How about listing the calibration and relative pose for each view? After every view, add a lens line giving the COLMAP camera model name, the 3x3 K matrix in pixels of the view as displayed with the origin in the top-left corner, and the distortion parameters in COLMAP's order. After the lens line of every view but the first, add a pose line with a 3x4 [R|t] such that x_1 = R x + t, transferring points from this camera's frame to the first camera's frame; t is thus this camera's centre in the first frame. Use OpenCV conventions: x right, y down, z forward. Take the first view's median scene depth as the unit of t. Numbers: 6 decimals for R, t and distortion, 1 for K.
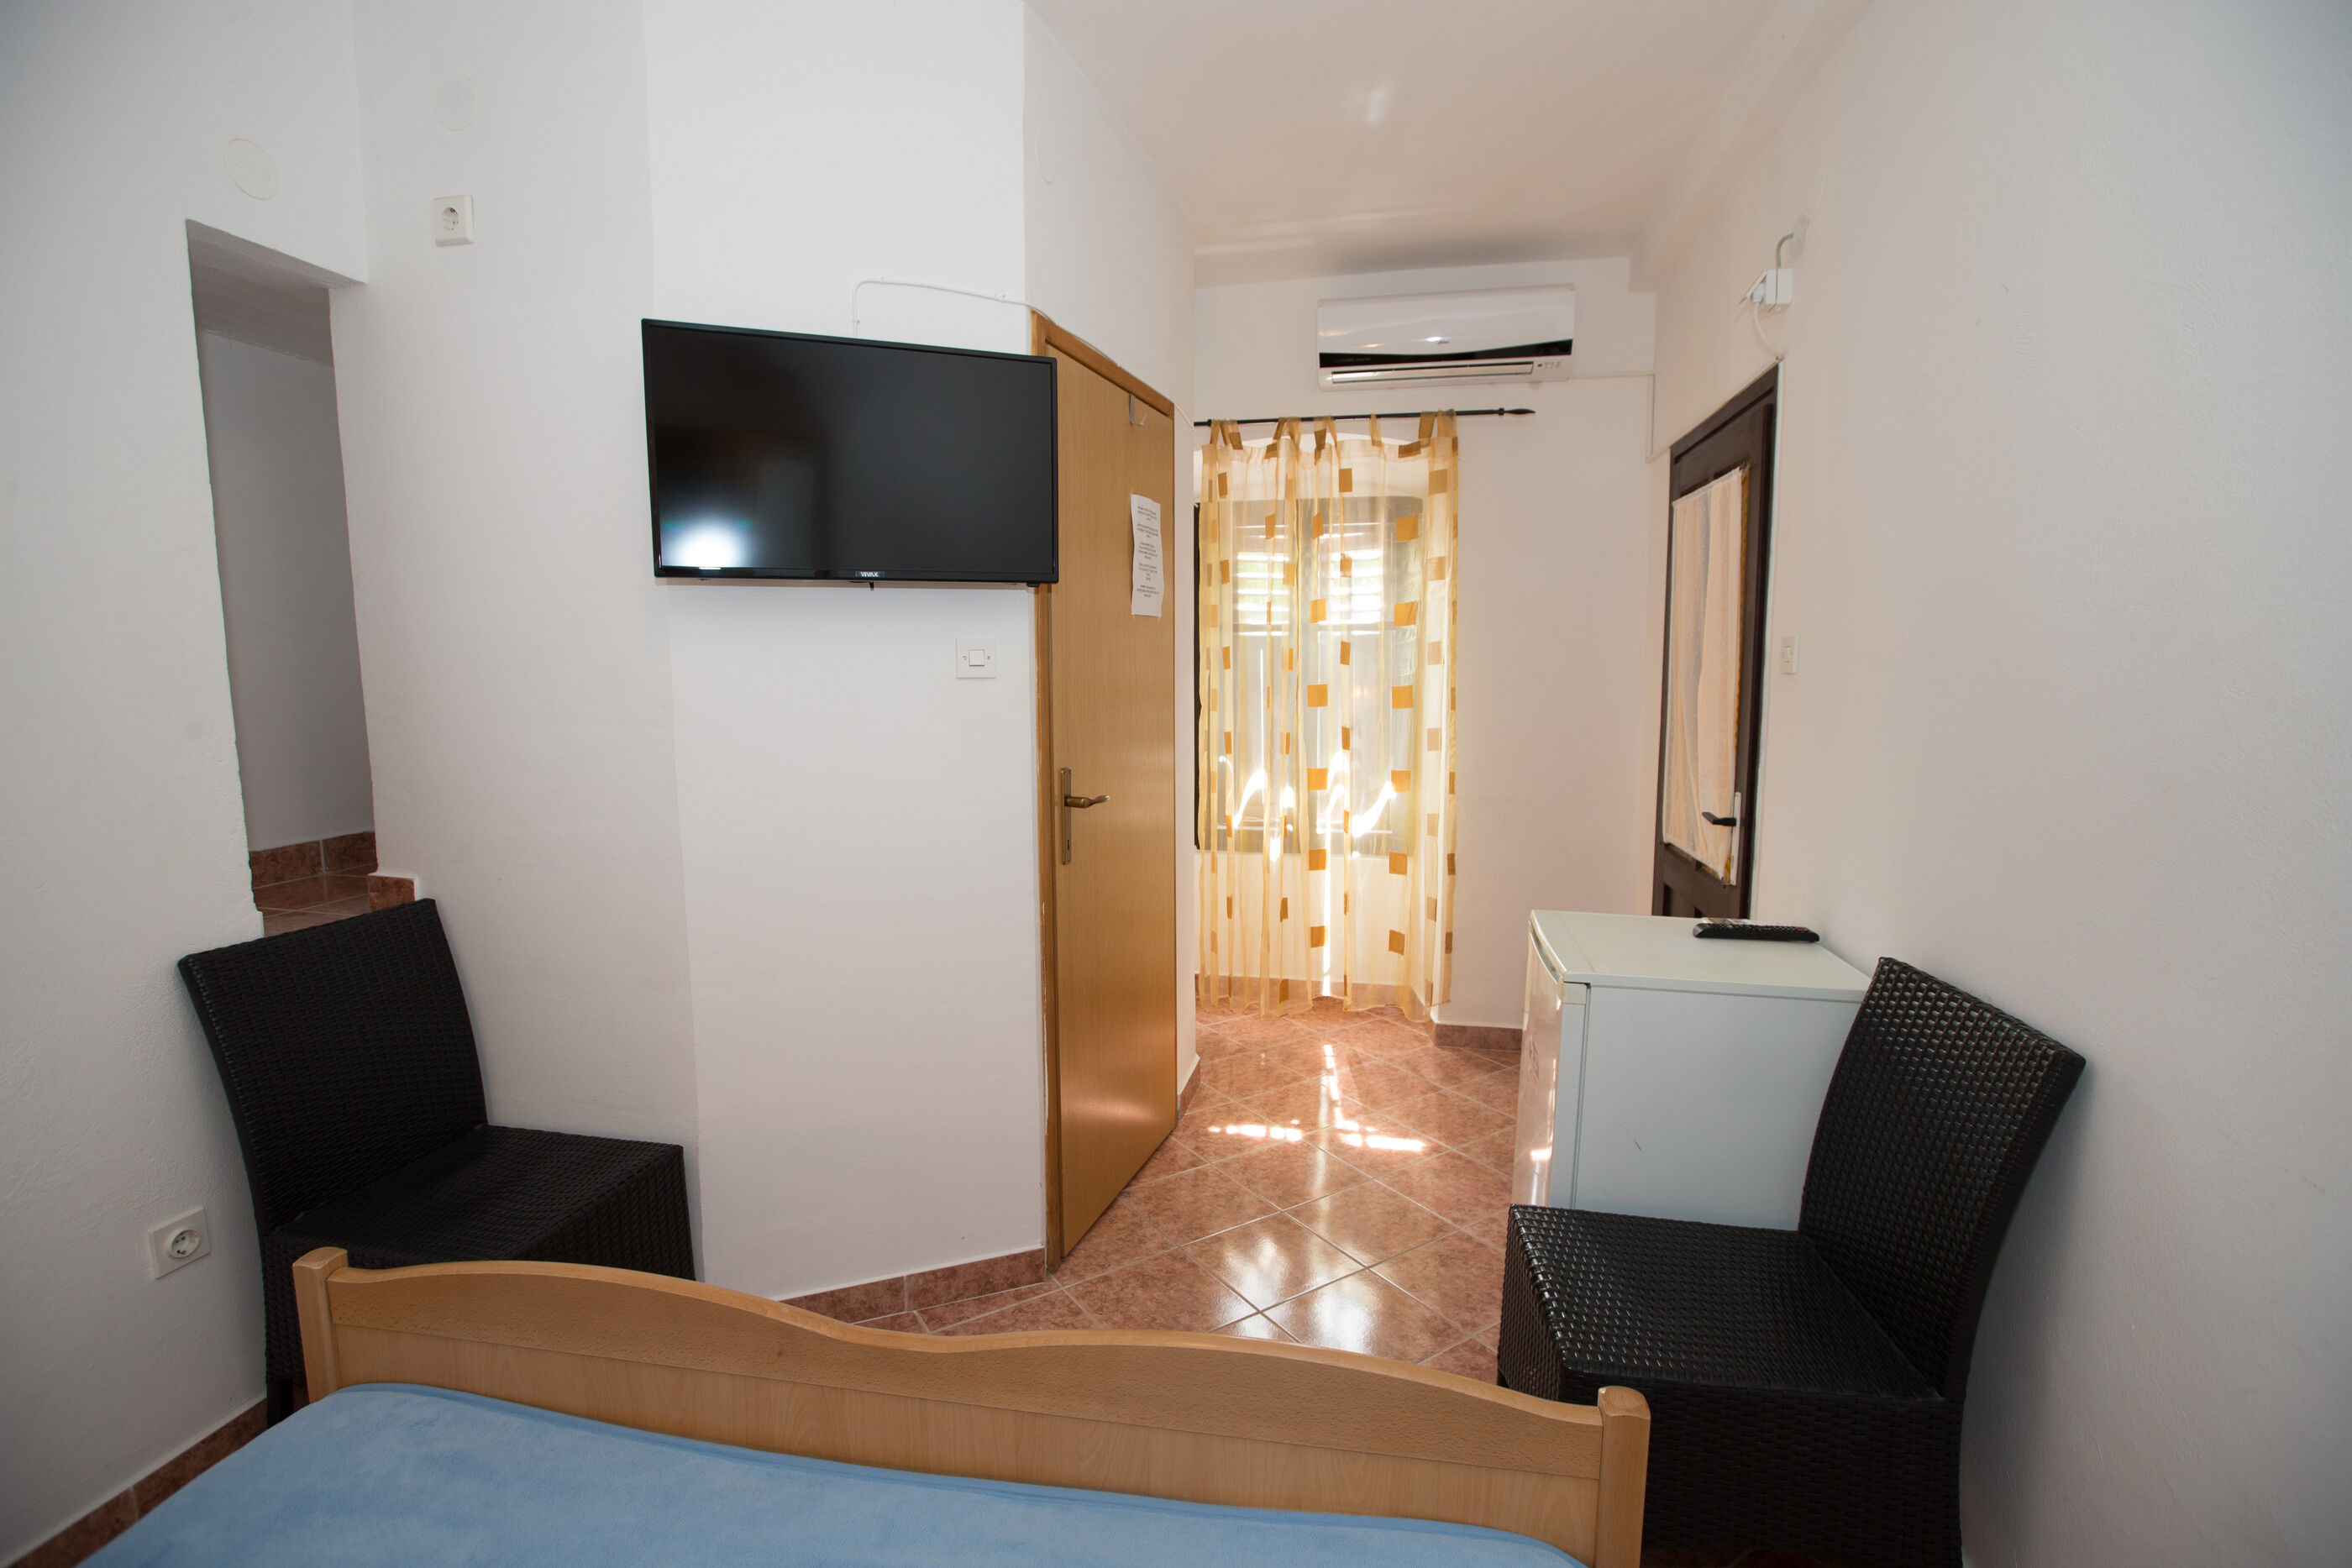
lens RADIAL K [[1075.7, 0, 1174.5], [0, 1075.7, 791.9], [0, 0, 1]] dist [-0.060282, 0.027168]
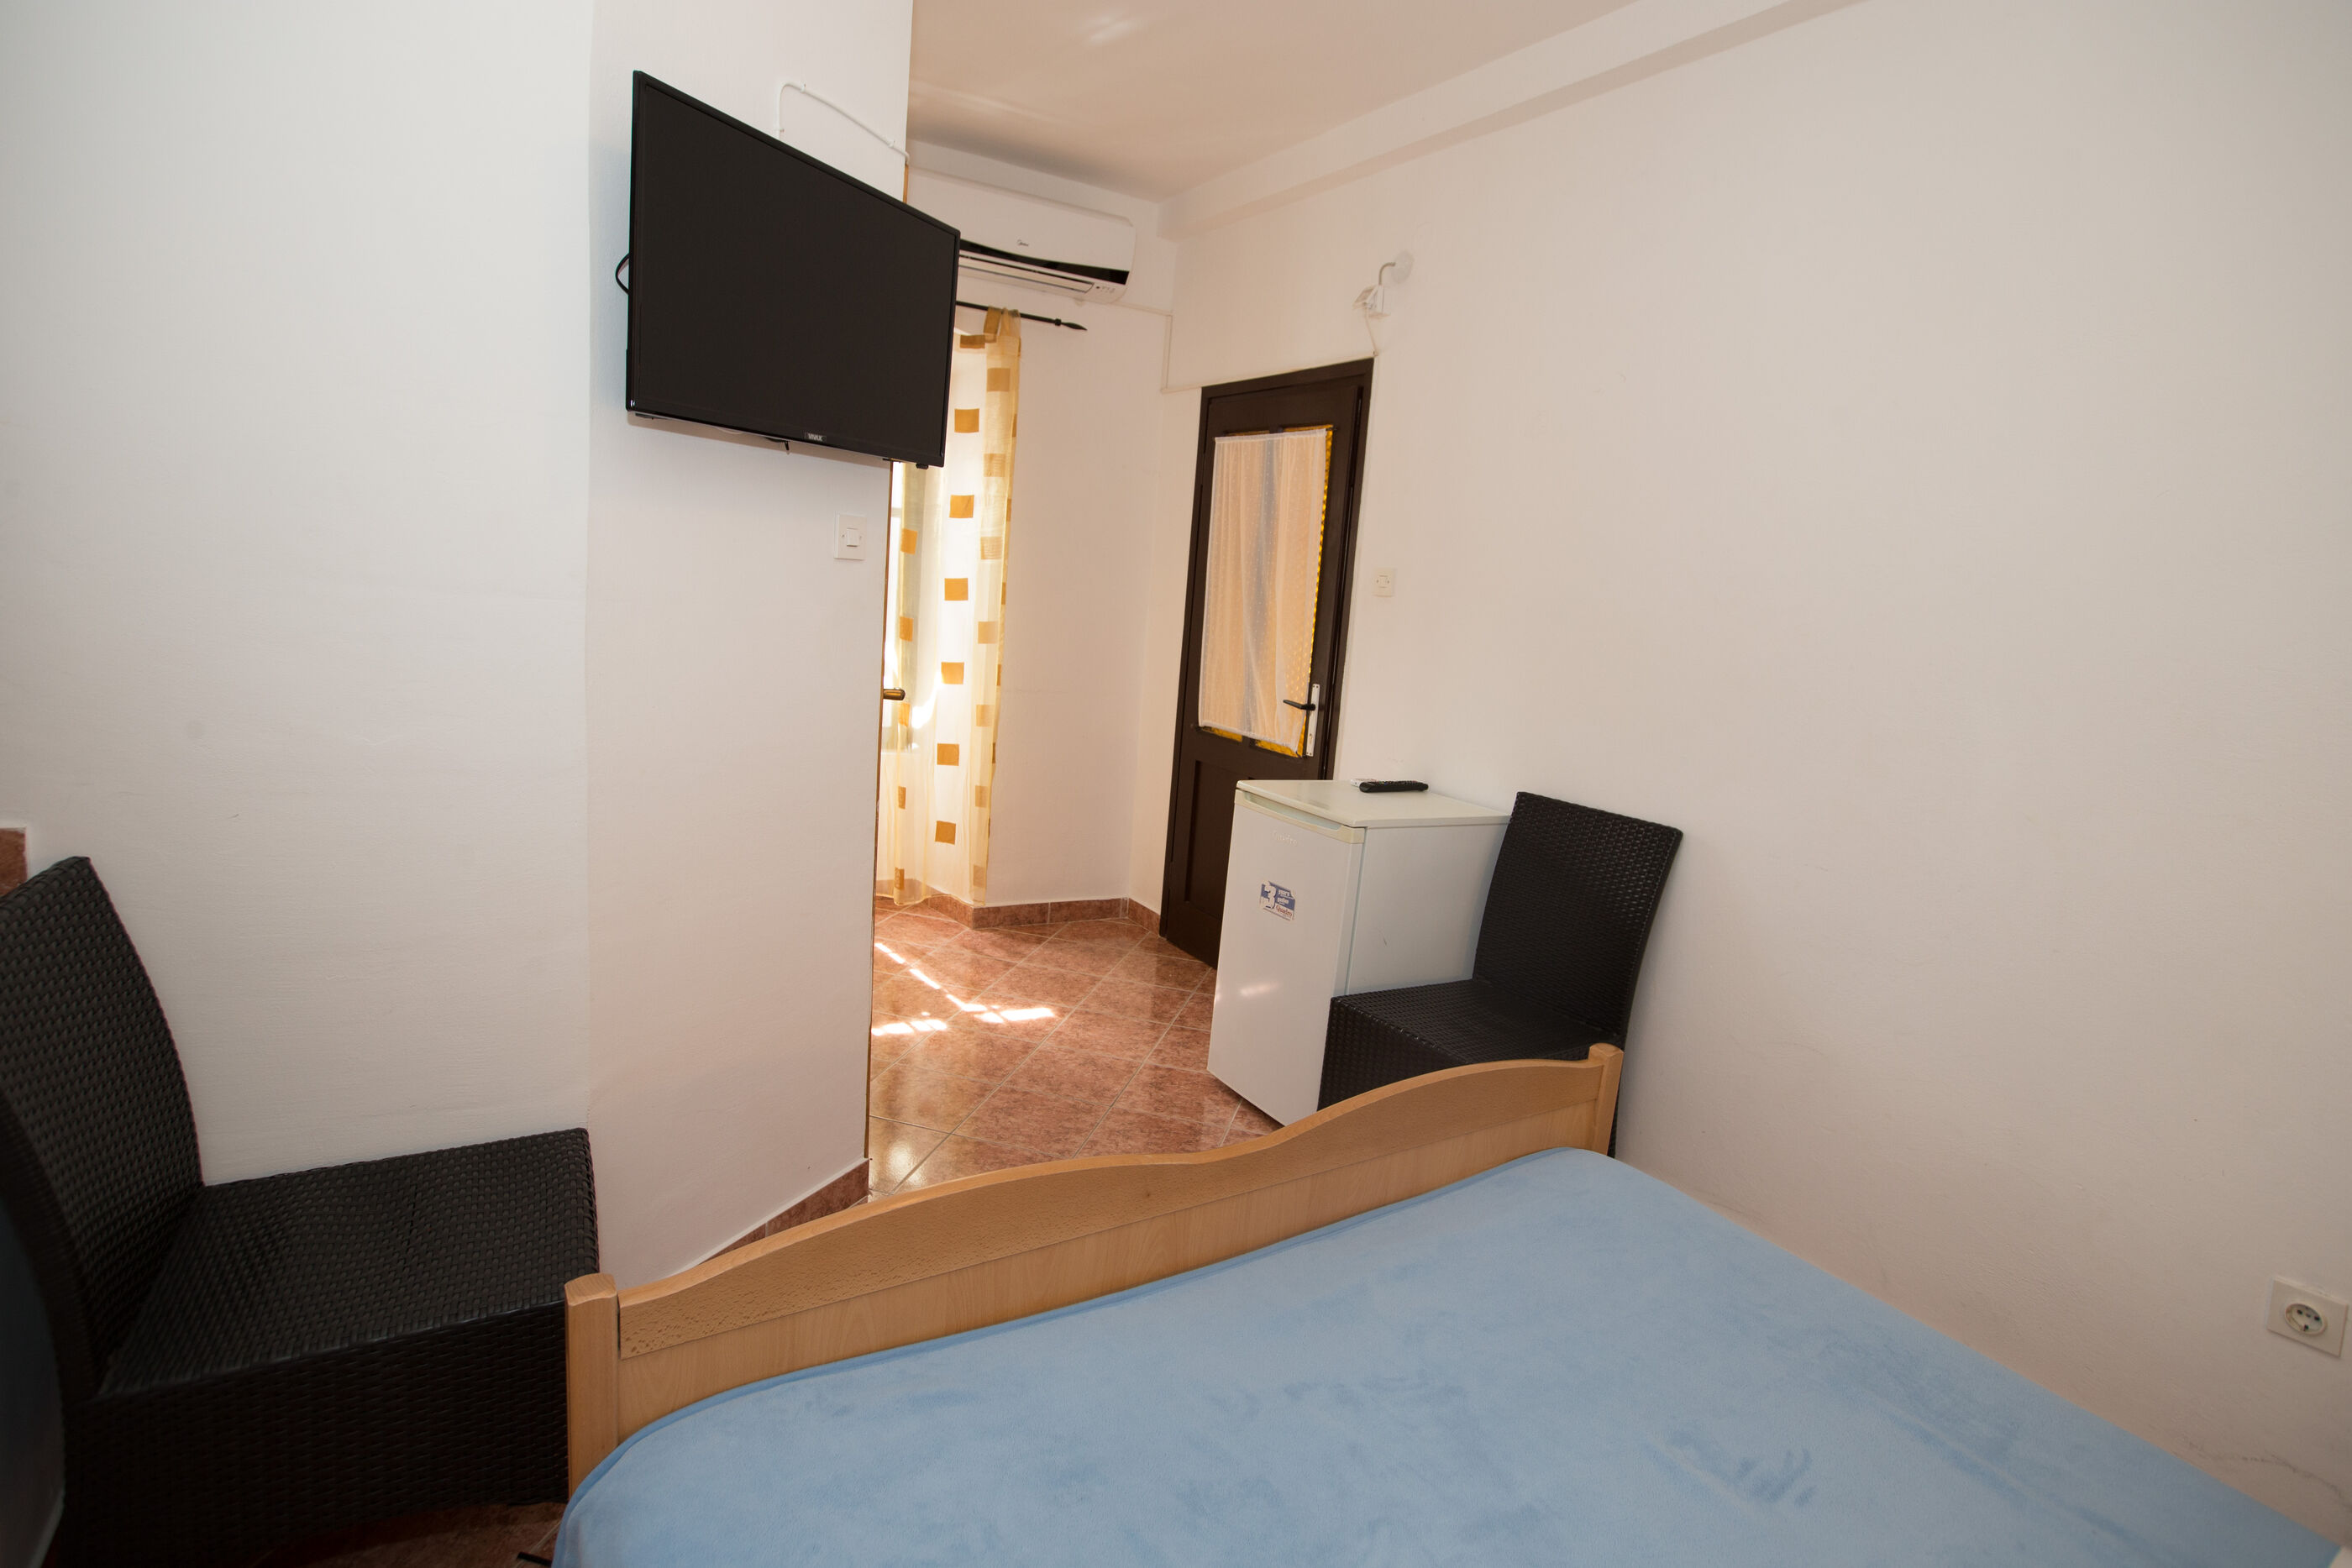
lens RADIAL K [[1187.3, 0, 1176.4], [0, 1187.3, 788.7], [0, 0, 1]] dist [-0.062468, 0.039719]
pose [[0.732856, -0.058839, 0.677835, -0.465168], [-0.001357, 0.996125, 0.087936, 0.000118], [-0.680383, -0.065364, 0.729936, 0.042128]]
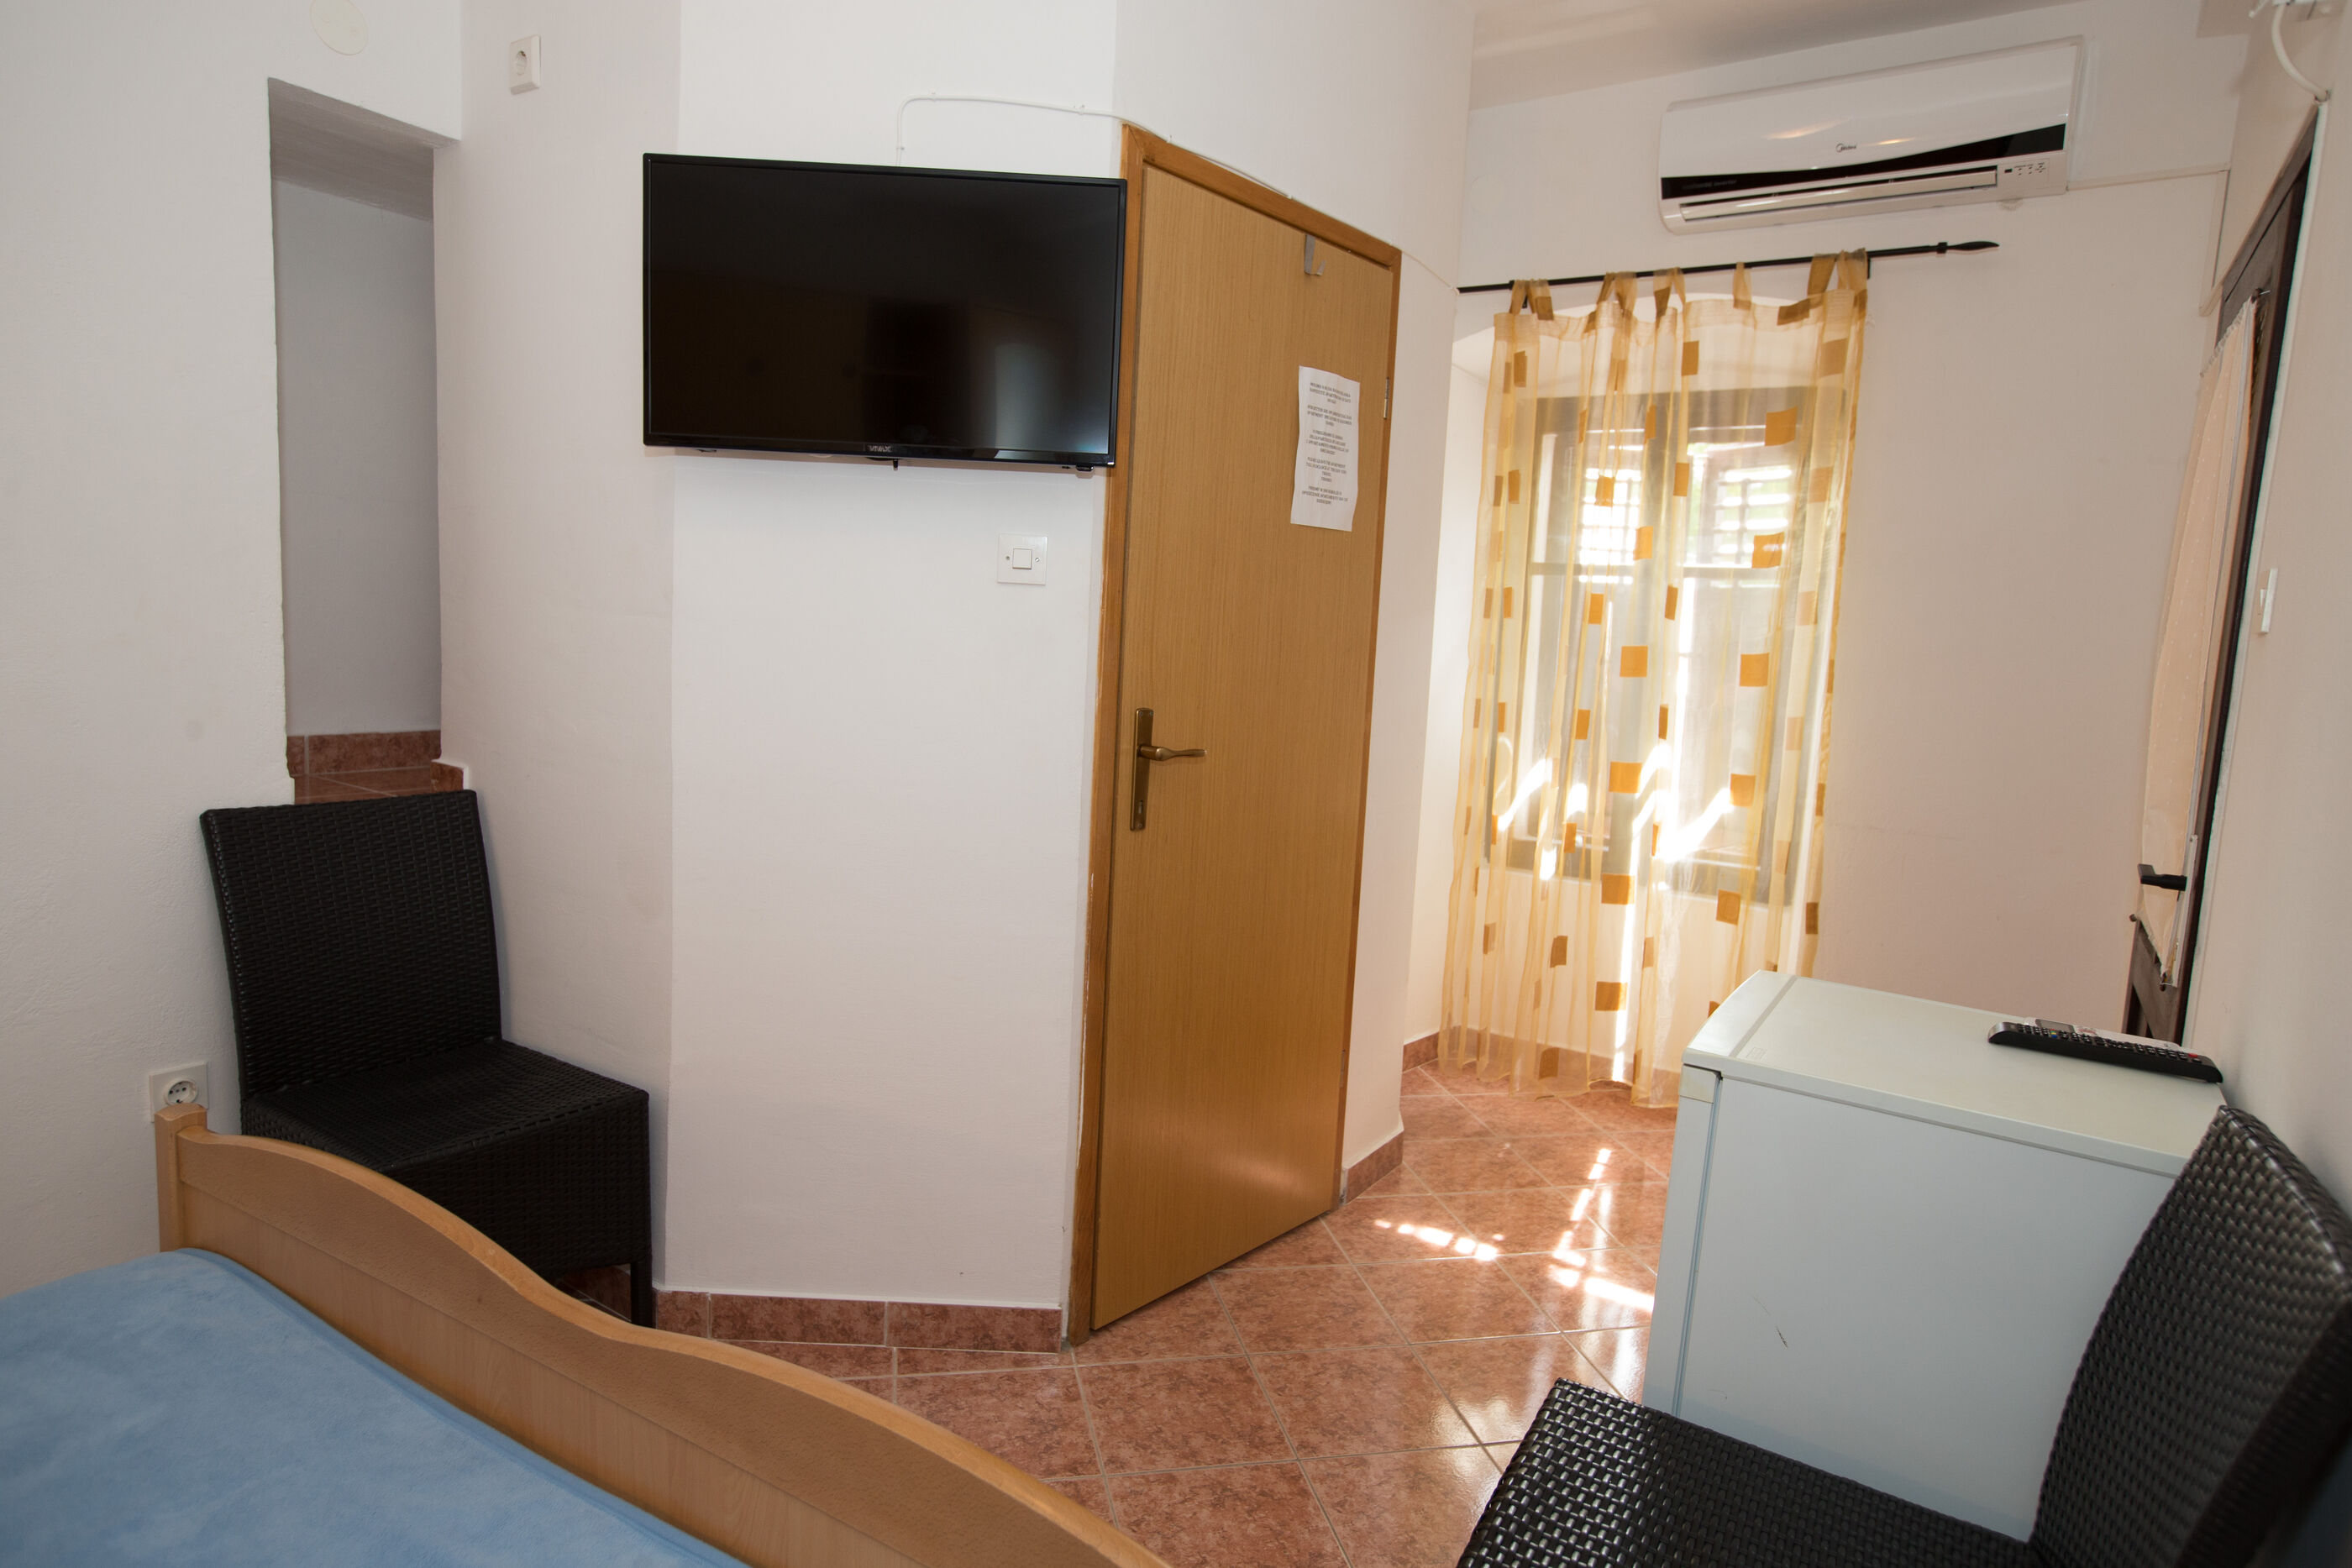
lens RADIAL K [[1351.6, 0, 1176.0], [0, 1351.6, 784.0], [0, 0, 1]] dist [-0.042566, 0.042155]
pose [[0.930972, 0.092698, -0.353126, 0.206029], [-0.096261, 0.995328, 0.007500, 0.017574], [0.352171, 0.027010, 0.935546, 0.063091]]
